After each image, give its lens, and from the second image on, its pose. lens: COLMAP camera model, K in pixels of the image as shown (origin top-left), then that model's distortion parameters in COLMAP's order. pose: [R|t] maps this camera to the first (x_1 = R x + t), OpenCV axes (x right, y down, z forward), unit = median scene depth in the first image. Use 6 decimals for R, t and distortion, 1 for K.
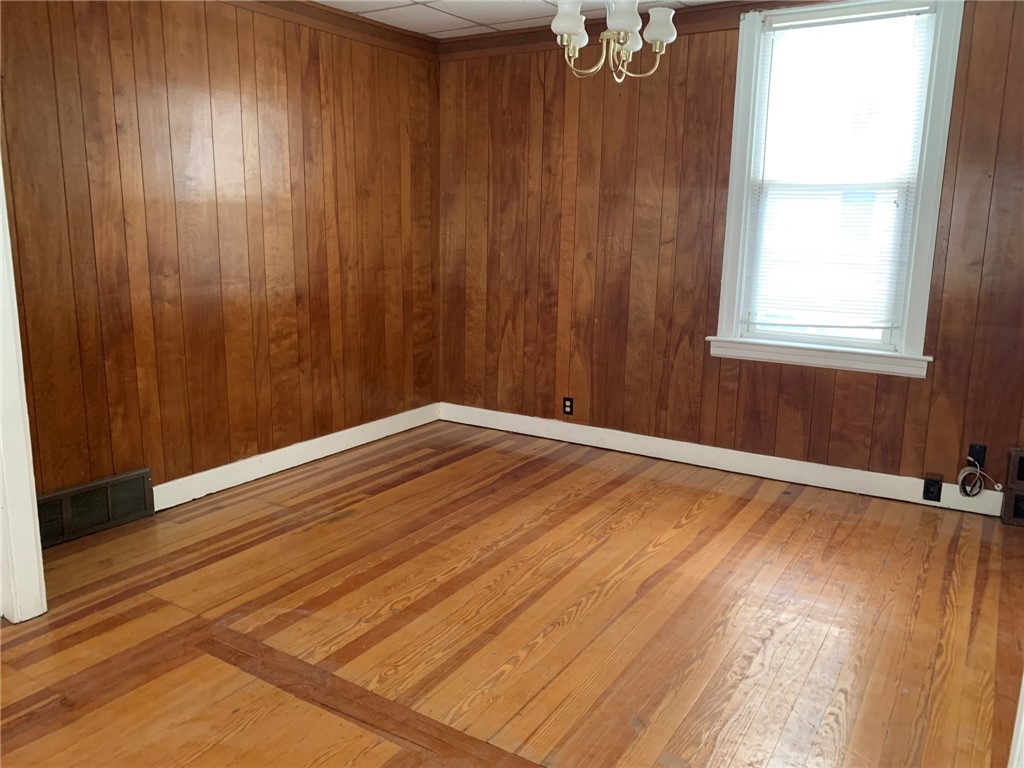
lens RADIAL K [[781.0, 0, 509.5], [0, 781.0, 375.3], [0, 0, 1]] dist [0.050999, -0.065997]
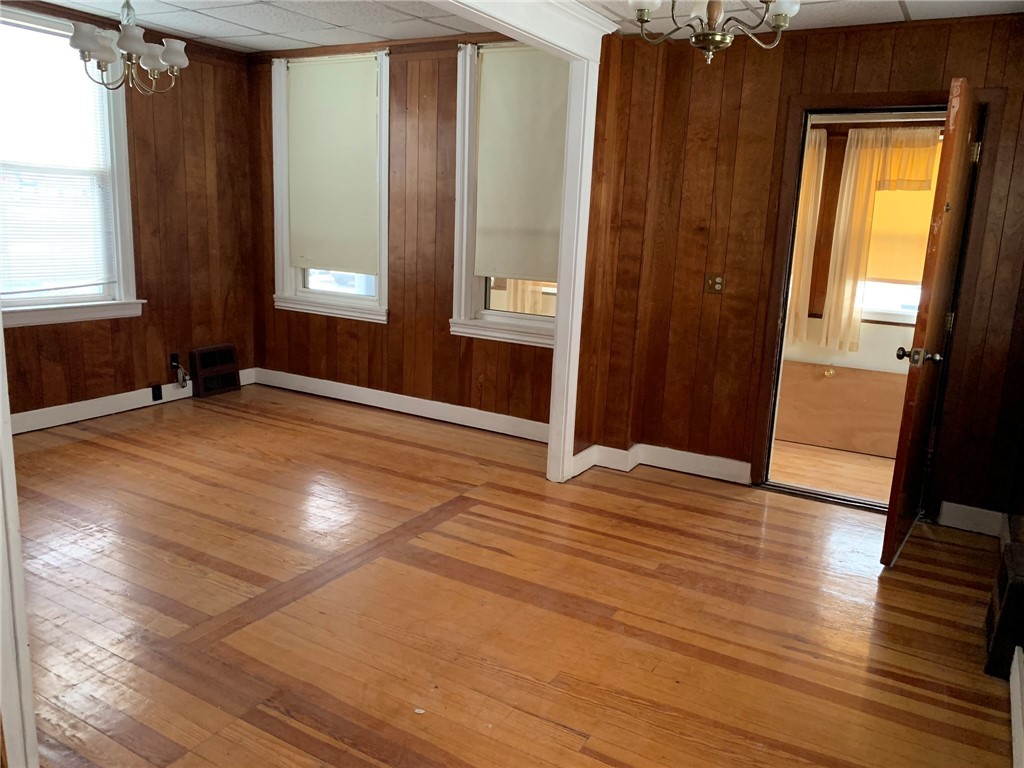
lens RADIAL K [[781.0, 0, 512.8], [0, 781.0, 381.1], [0, 0, 1]] dist [0.050999, -0.065997]
pose [[-0.029930, -0.223170, 0.974320, -0.878642], [0.145472, 0.963406, 0.225139, -0.103287], [-0.988910, 0.148474, 0.003630, 0.366501]]
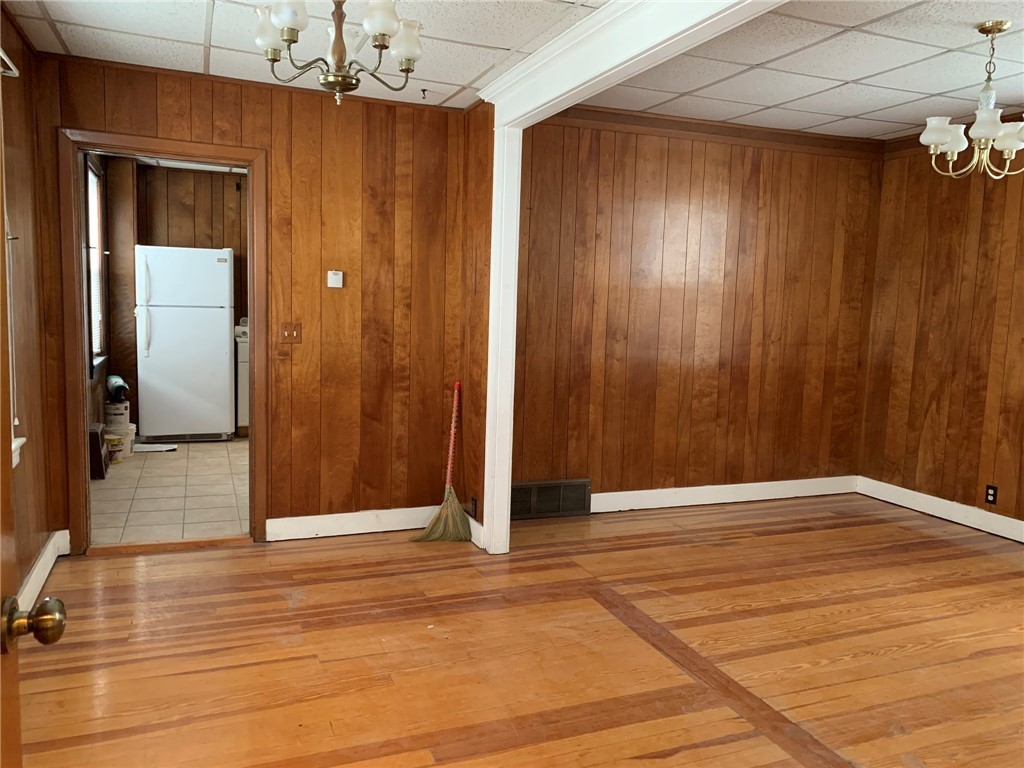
lens RADIAL K [[781.0, 0, 510.3], [0, 781.0, 385.9], [0, 0, 1]] dist [0.050999, -0.065997]
pose [[0.811809, 0.074365, -0.579168, 0.190621], [-0.127336, 0.990532, -0.051300, 0.042133], [0.569870, 0.115395, 0.813592, -0.187500]]
